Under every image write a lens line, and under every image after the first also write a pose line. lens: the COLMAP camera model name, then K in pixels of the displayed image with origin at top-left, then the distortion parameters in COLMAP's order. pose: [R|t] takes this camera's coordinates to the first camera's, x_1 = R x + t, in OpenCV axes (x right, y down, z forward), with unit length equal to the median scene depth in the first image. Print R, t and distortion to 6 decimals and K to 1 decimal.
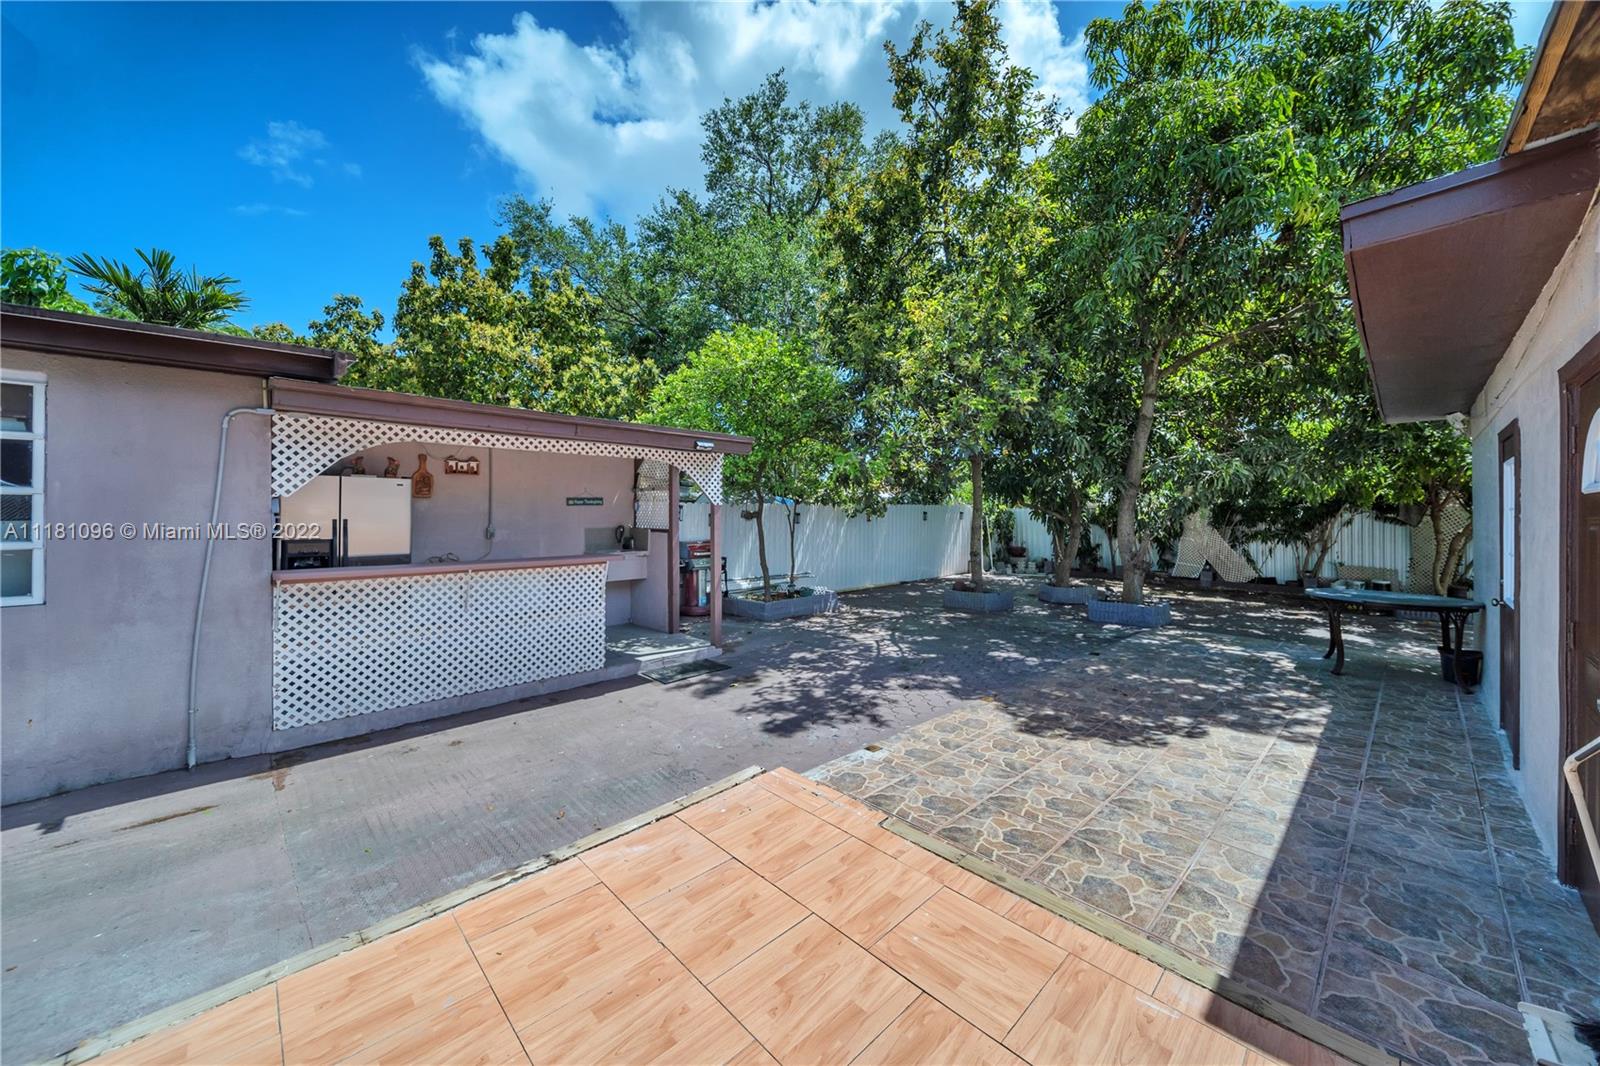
lens RADIAL K [[575.8, 0, 798.4], [0, 575.8, 513.3], [0, 0, 1]] dist [0.000651, -0.002406]
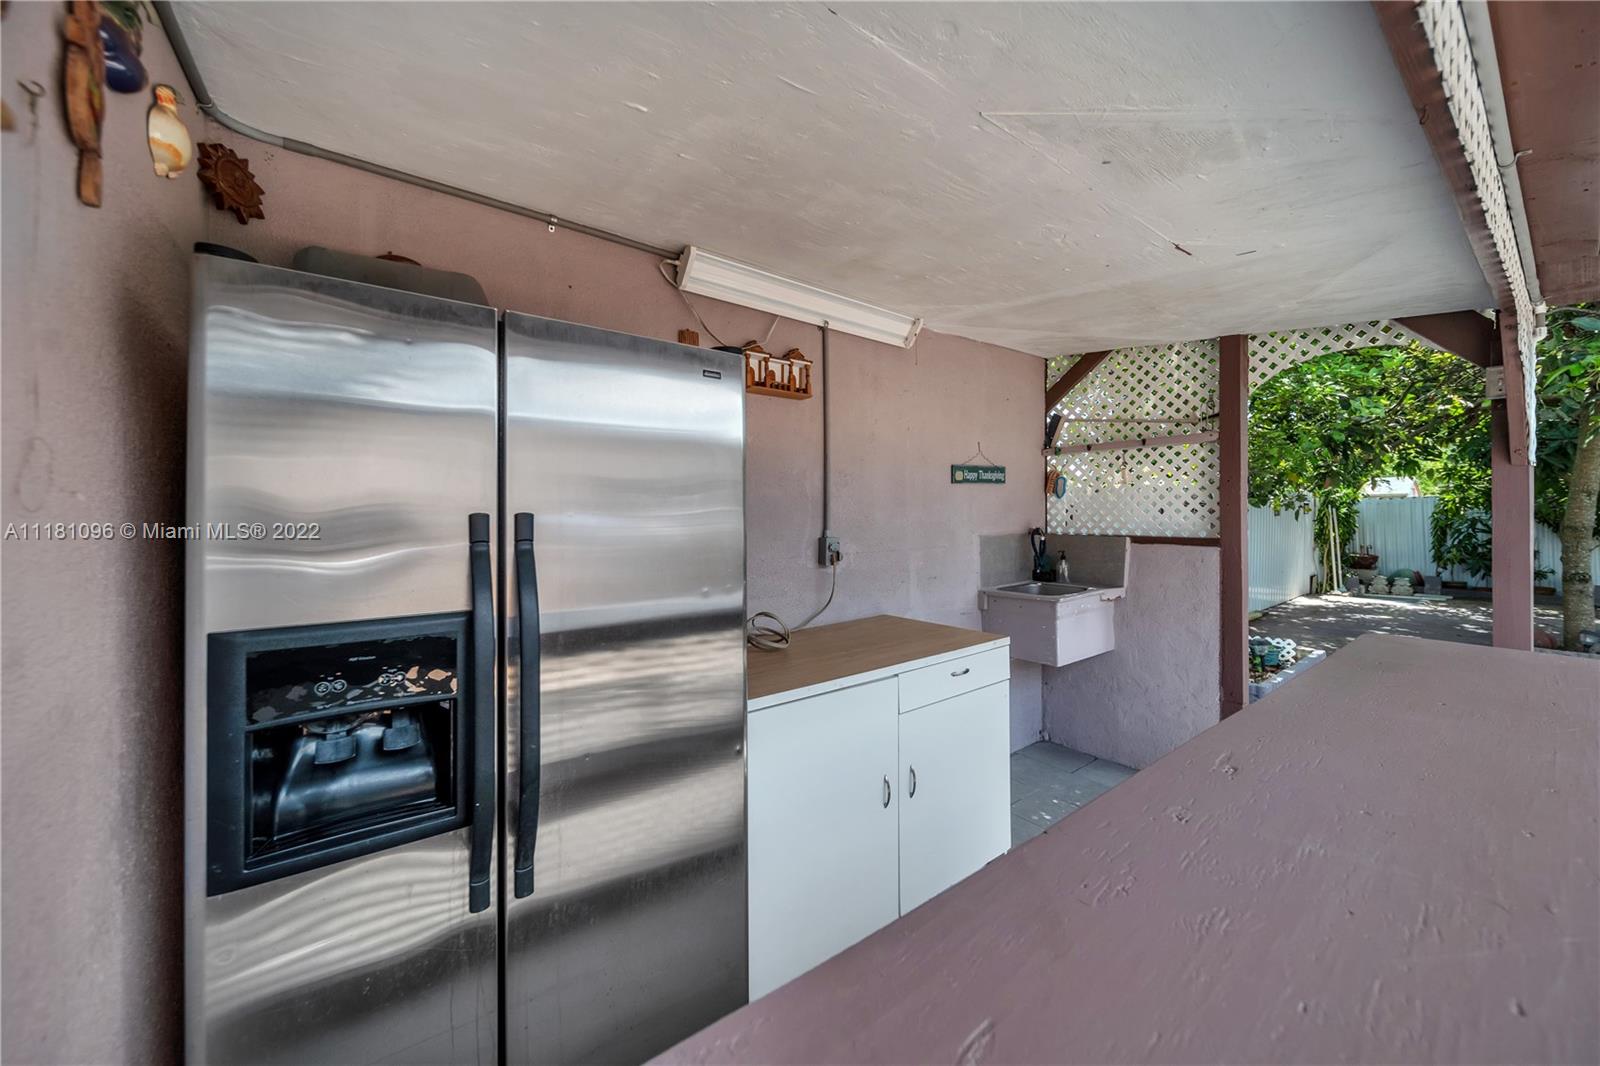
lens RADIAL K [[575.8, 0, 798.4], [0, 575.8, 513.3], [0, 0, 1]] dist [0.000651, -0.002406]
pose [[0.991157, 0.001620, -0.132685, -0.836025], [-0.000524, 0.999965, 0.008295, 0.010974], [0.132694, -0.008153, 0.991123, 1.019861]]
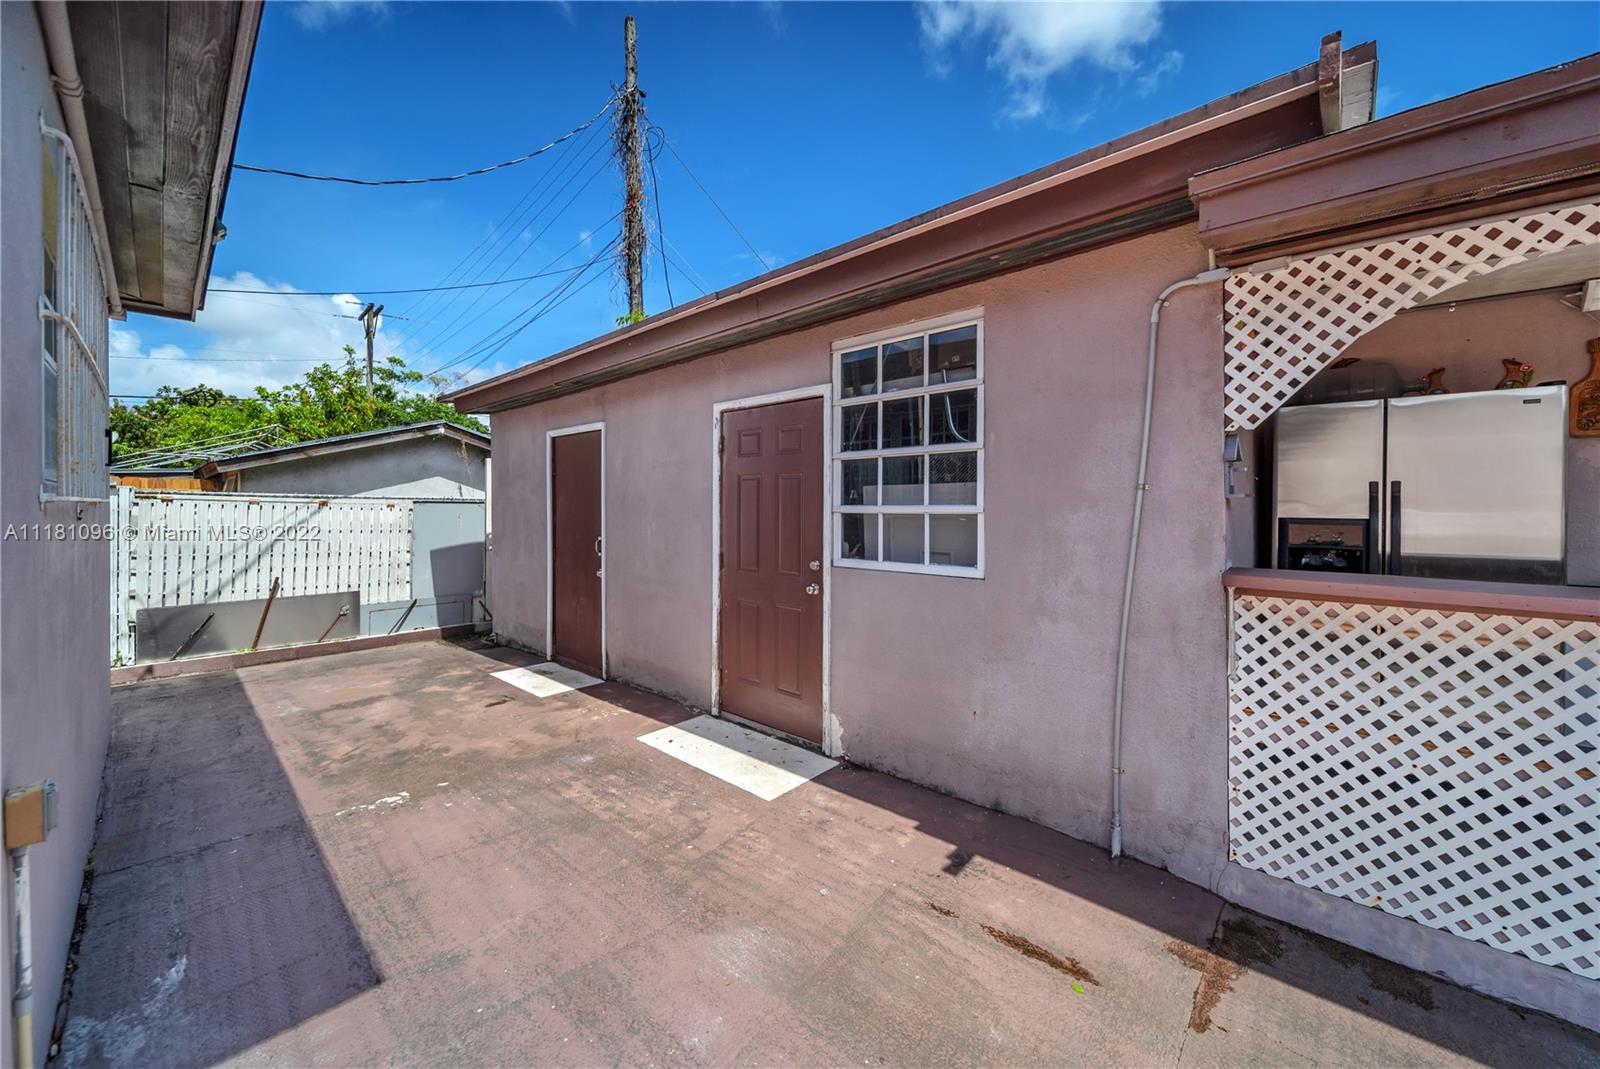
lens RADIAL K [[595.1, 0, 816.7], [0, 595.1, 505.3], [0, 0, 1]] dist [-0.001440, -0.000589]
pose [[0.077811, -0.004798, -0.996957, -0.379821], [-0.002357, 0.999985, -0.004997, 0.044959], [0.996965, 0.002739, 0.077798, 0.563918]]
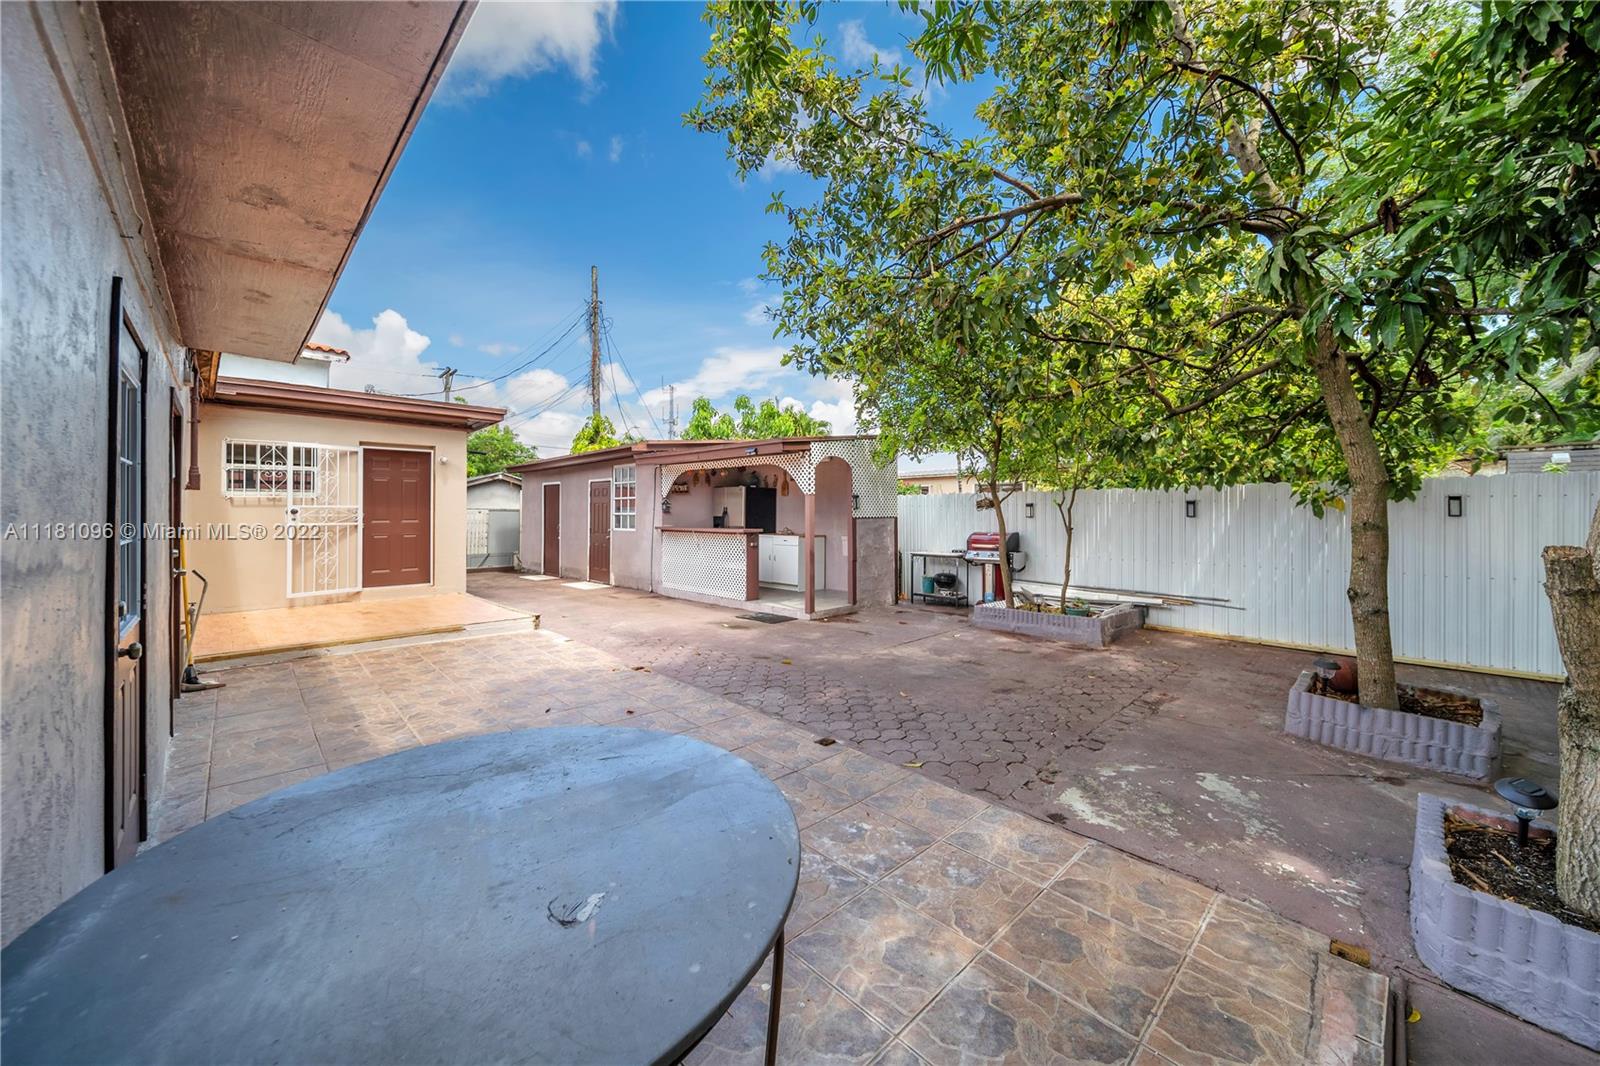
lens RADIAL K [[595.1, 0, 816.7], [0, 595.1, 503.8], [0, 0, 1]] dist [-0.001440, -0.000589]
pose [[0.016570, -0.015721, -0.999739, 1.838110], [-0.003404, 0.999870, -0.015779, 0.040449], [0.999857, 0.003665, 0.016515, 1.664953]]
